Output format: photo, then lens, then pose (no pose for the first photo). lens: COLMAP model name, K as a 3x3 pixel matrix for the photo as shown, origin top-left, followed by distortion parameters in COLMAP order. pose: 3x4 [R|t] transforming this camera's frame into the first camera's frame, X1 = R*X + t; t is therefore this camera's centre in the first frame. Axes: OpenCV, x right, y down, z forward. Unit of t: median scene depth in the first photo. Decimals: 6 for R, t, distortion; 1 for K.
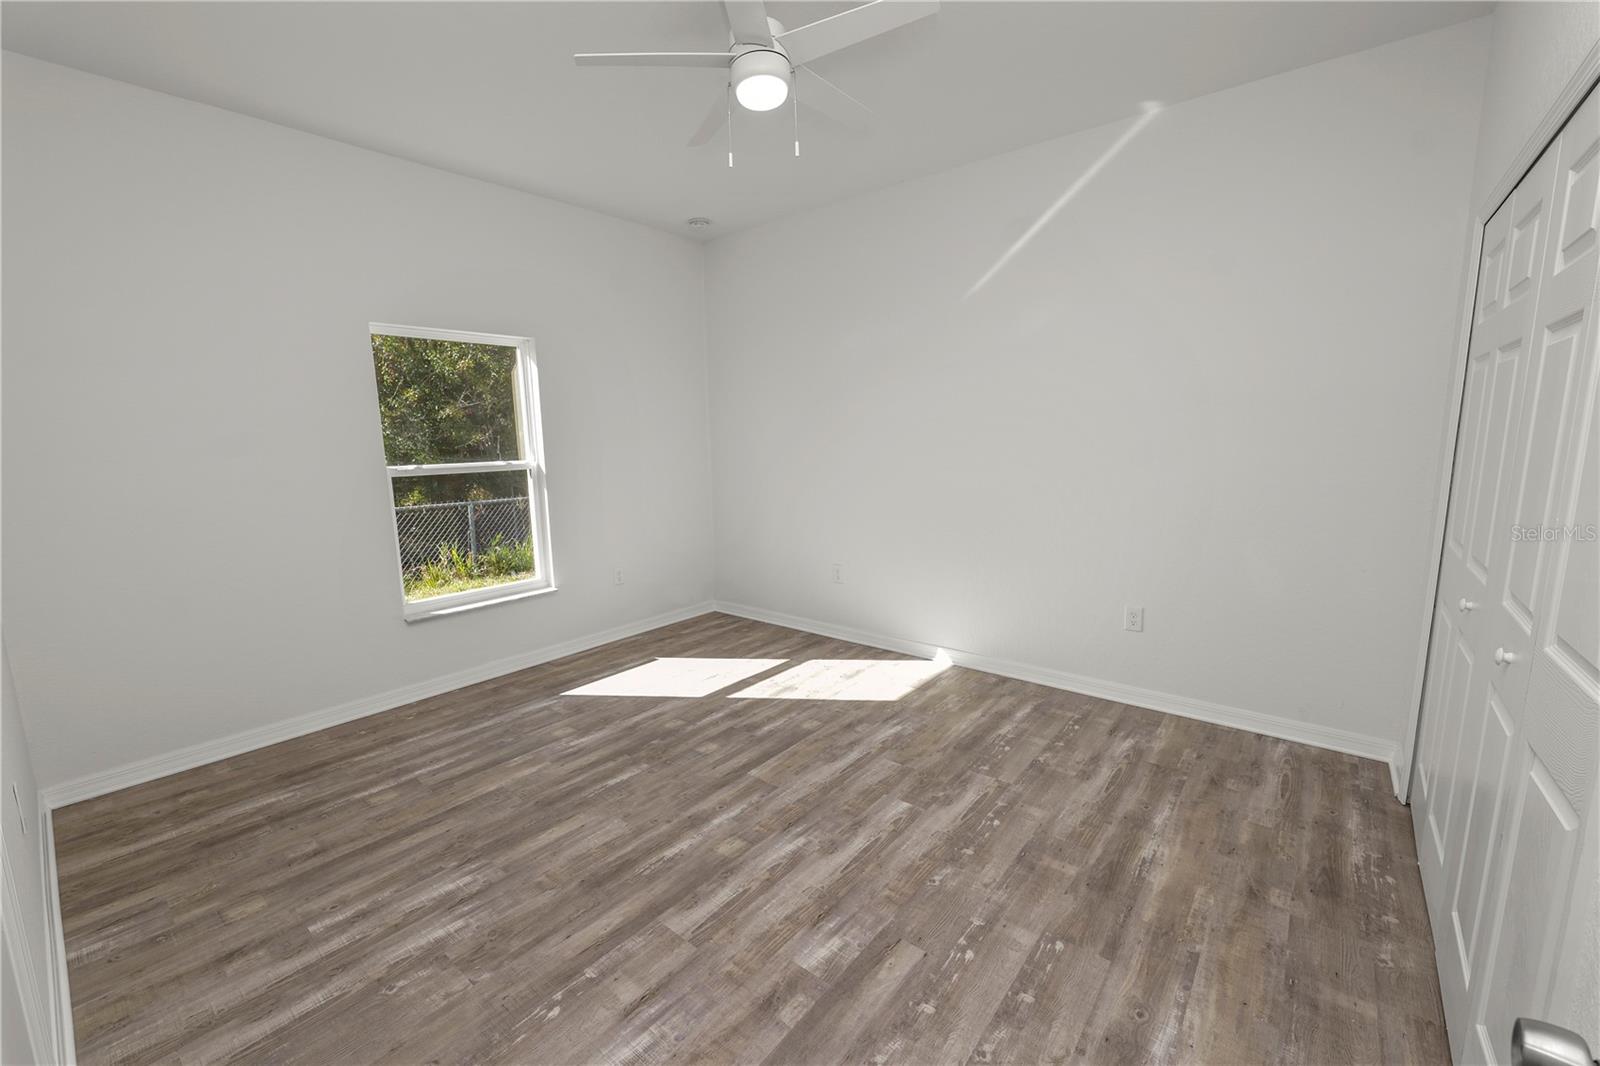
lens RADIAL K [[653.0, 0, 797.9], [0, 653.0, 528.4], [0, 0, 1]] dist [-0.007937, 0.000068]
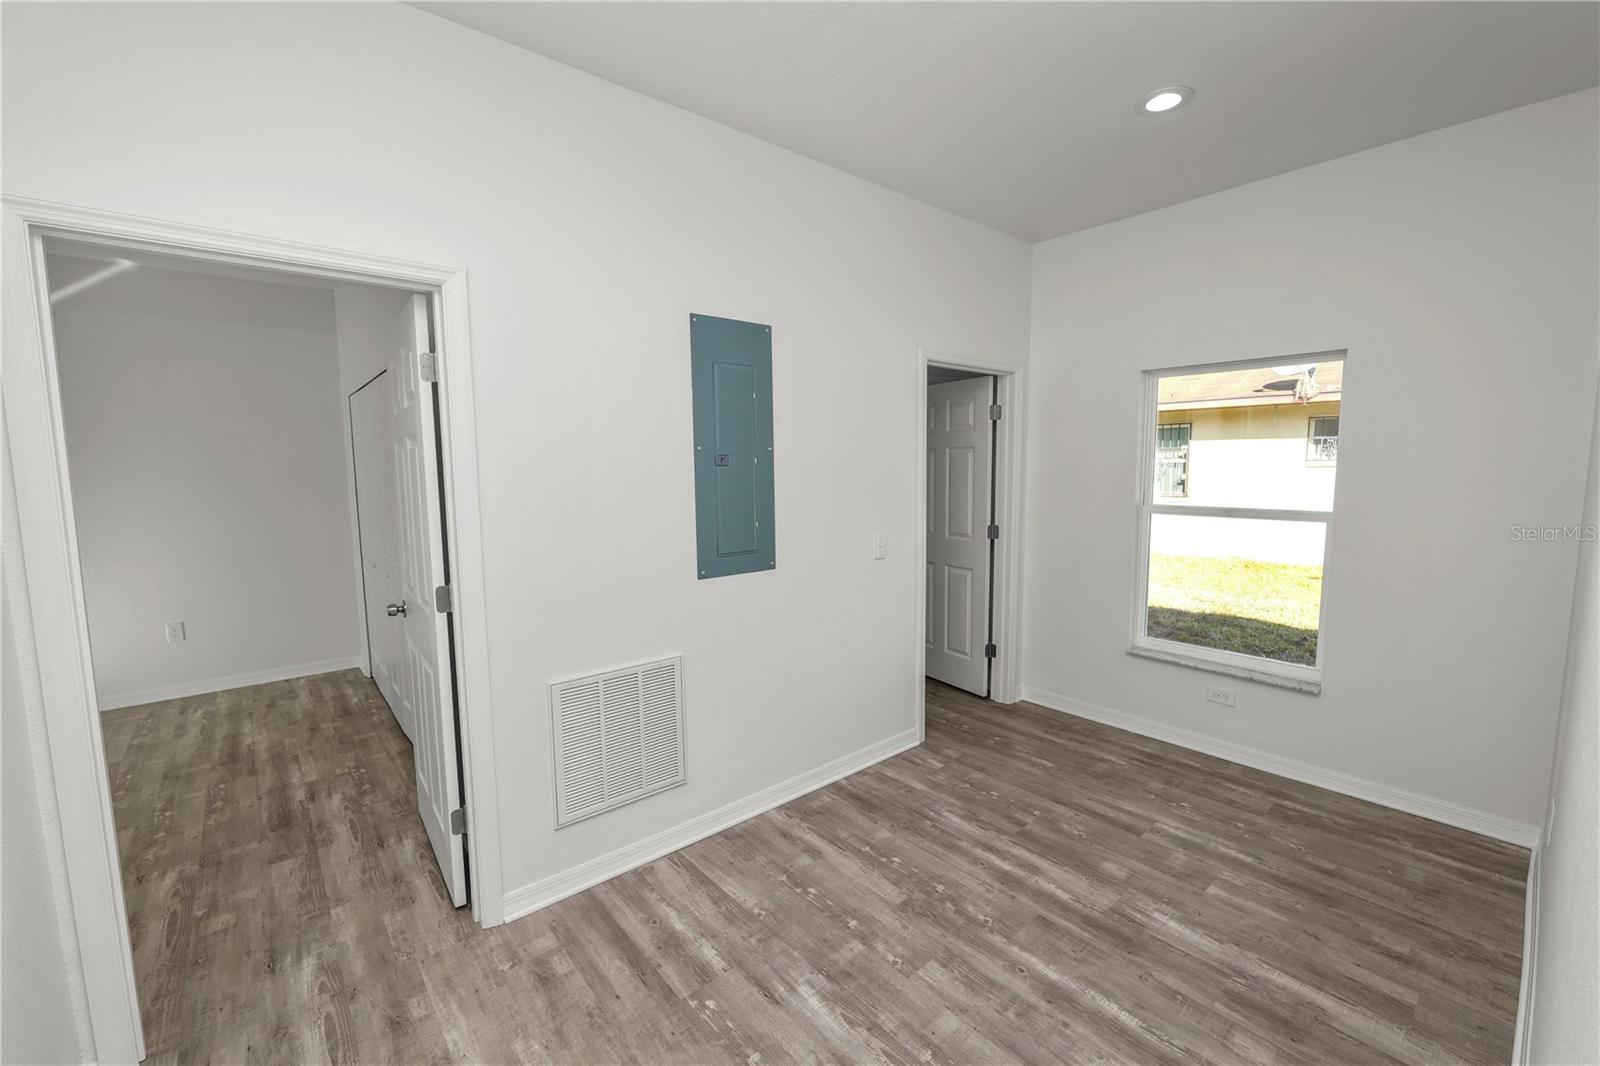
lens RADIAL K [[653.0, 0, 797.9], [0, 653.0, 528.4], [0, 0, 1]] dist [-0.007937, 0.000068]
pose [[0.183546, -0.076156, 0.980057, -0.718312], [0.149211, 0.987601, 0.048798, 0.073558], [-0.971621, 0.137279, 0.192633, -0.697423]]
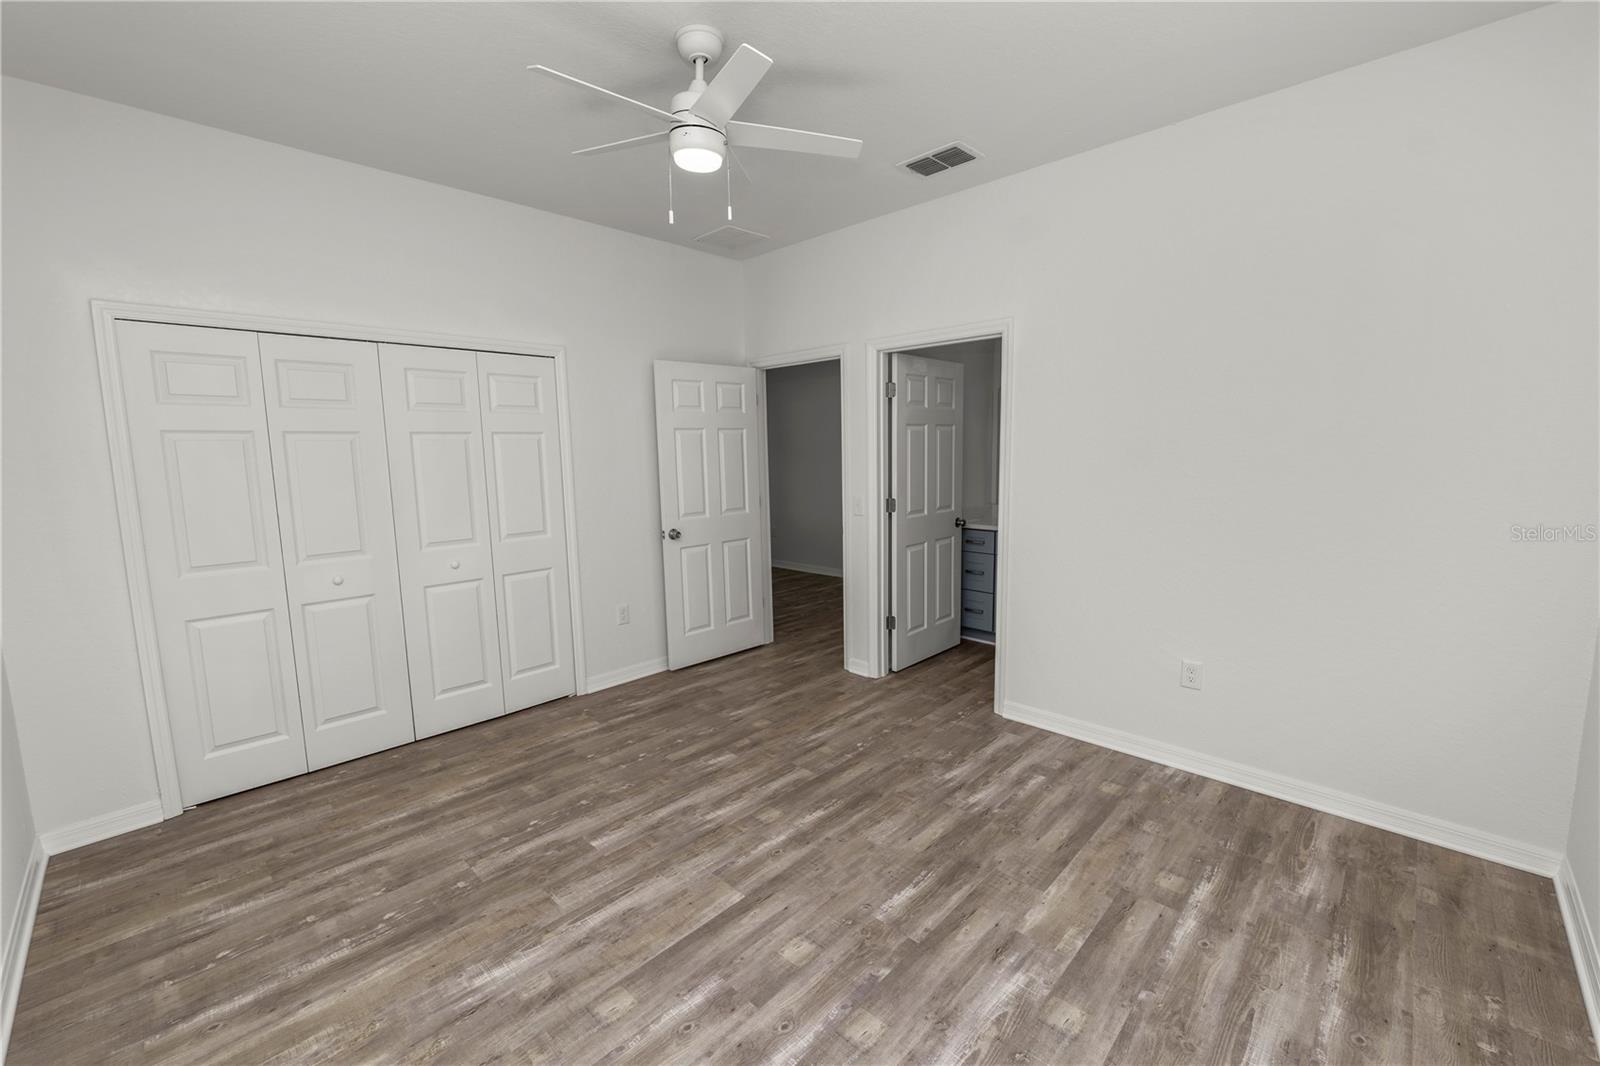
lens RADIAL K [[653.0, 0, 797.9], [0, 653.0, 528.4], [0, 0, 1]] dist [-0.007937, 0.000068]
pose [[-0.995623, 0.025530, 0.089902, -0.253485], [0.048423, 0.963692, 0.262590, -0.298720], [-0.079934, 0.265794, -0.960710, 1.844343]]
